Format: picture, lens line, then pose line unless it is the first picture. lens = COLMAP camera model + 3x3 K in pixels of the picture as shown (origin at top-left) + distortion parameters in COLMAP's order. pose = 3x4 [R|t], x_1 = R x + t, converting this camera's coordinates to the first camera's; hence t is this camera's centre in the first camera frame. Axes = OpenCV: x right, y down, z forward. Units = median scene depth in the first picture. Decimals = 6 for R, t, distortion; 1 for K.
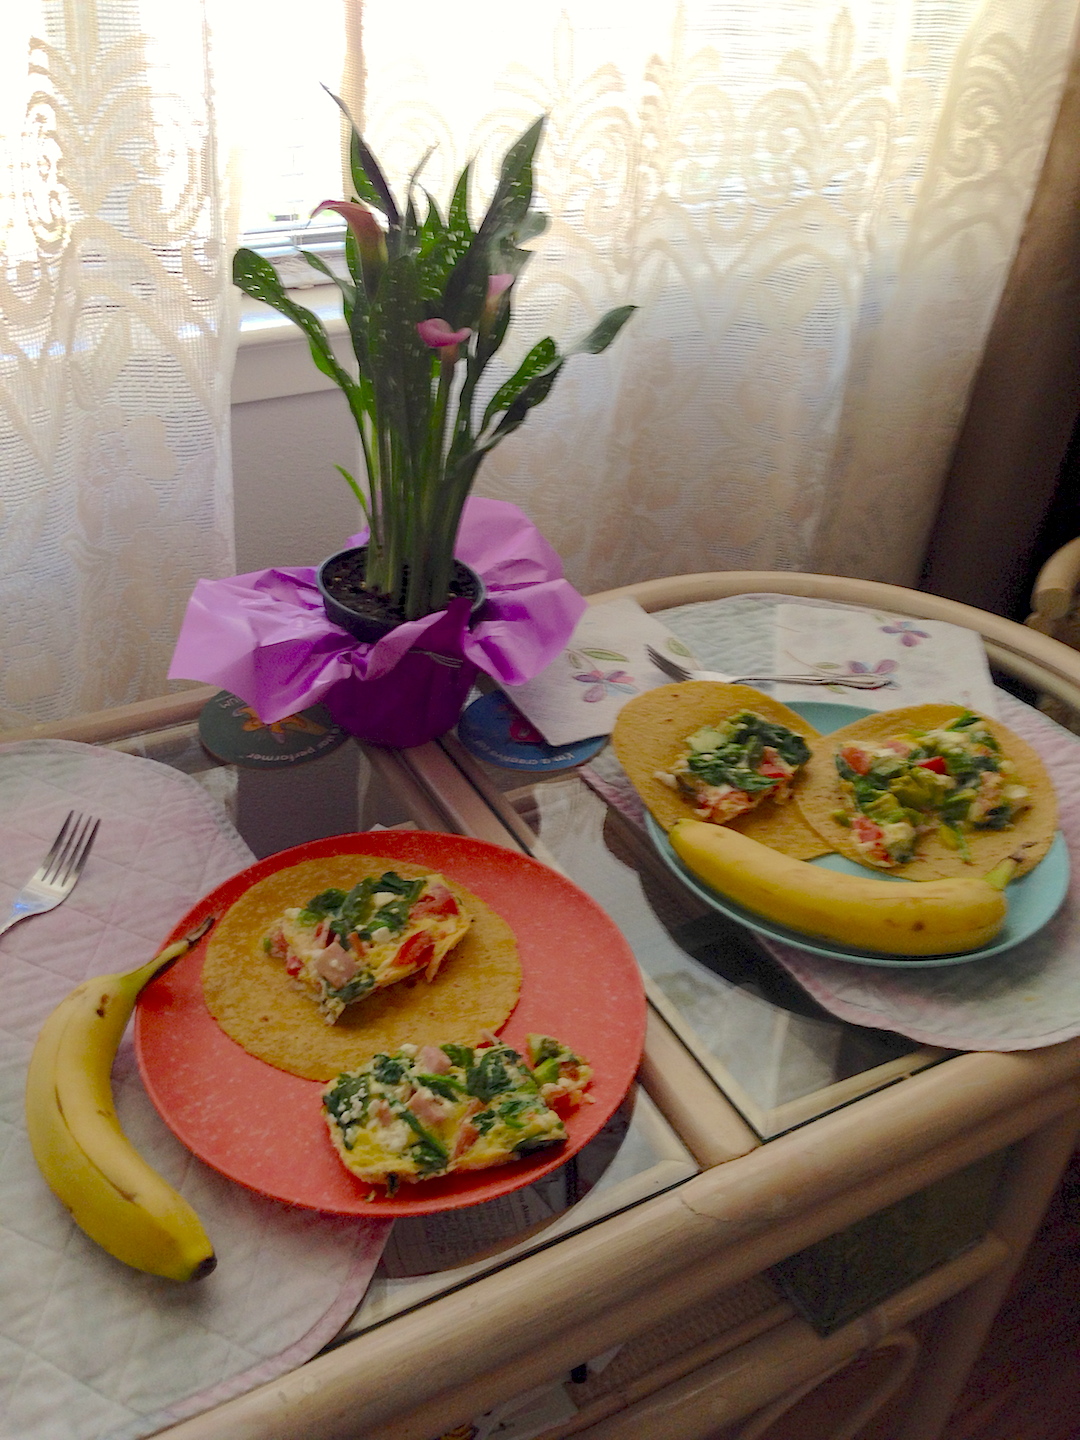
lens RADIAL K [[1390.3, 0, 540.0], [0, 1390.3, 720.0], [0, 0, 1]] dist [0.057928, -0.179220]
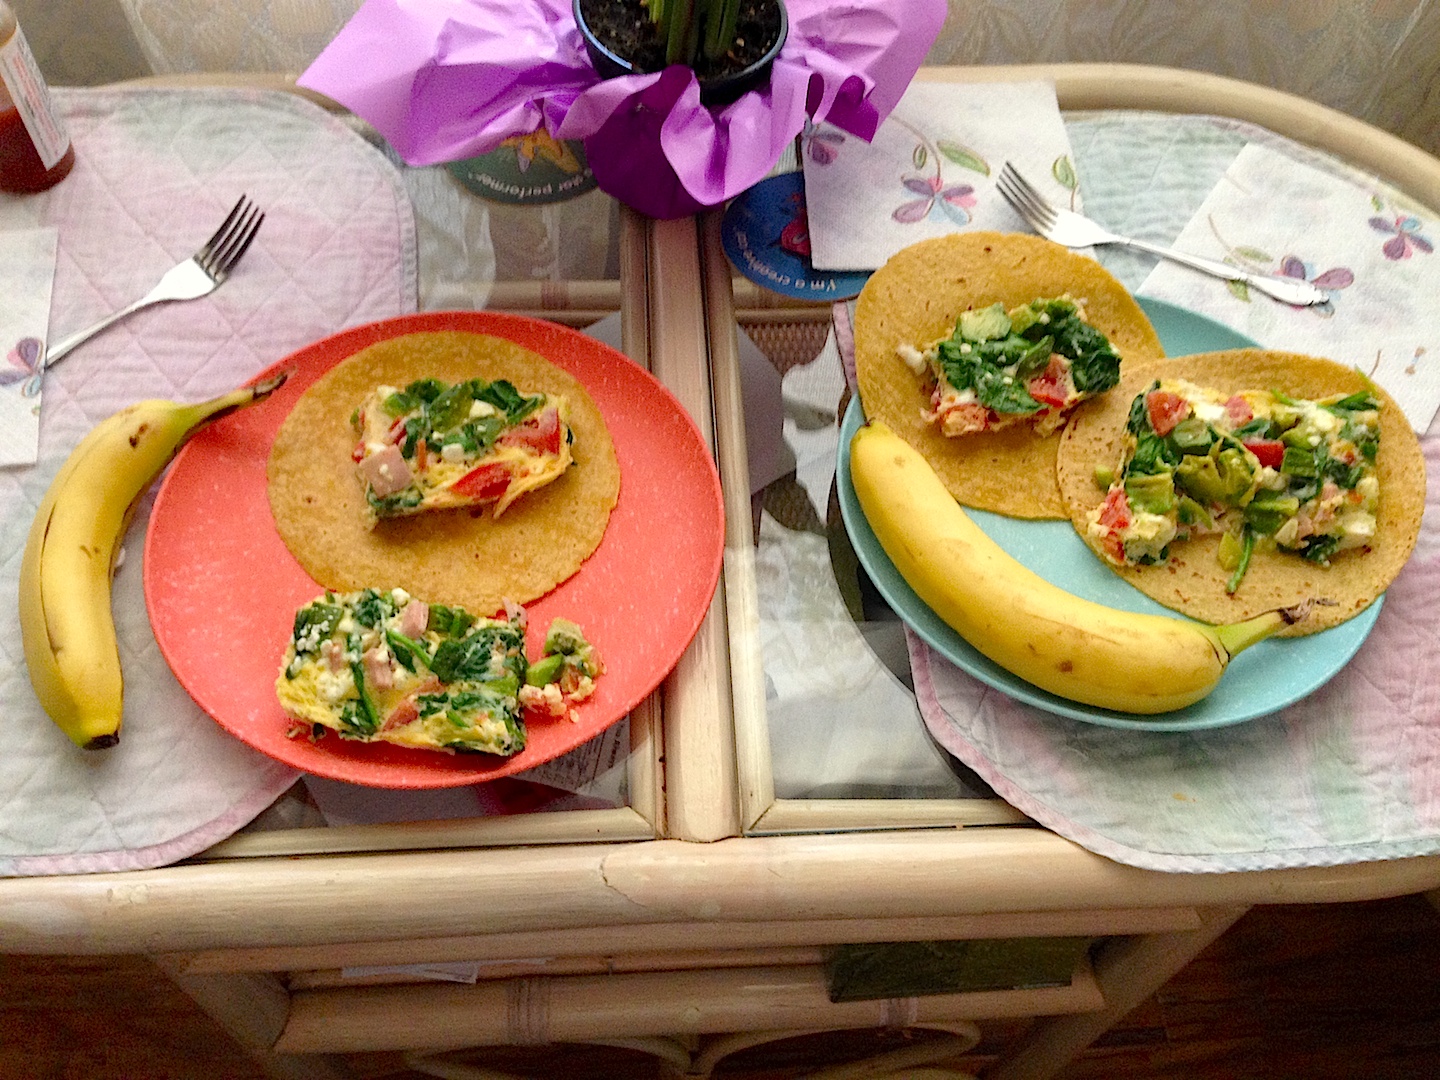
lens RADIAL K [[1361.6, 0, 719.9], [0, 1361.6, 587.6], [0, 0, 1]] dist [0.027319, 0.004111]
pose [[0.893547, 0.363769, -0.263144, 0.291208], [-0.234979, 0.878338, 0.416301, -0.166822], [0.382567, -0.310151, 0.870315, 0.286183]]
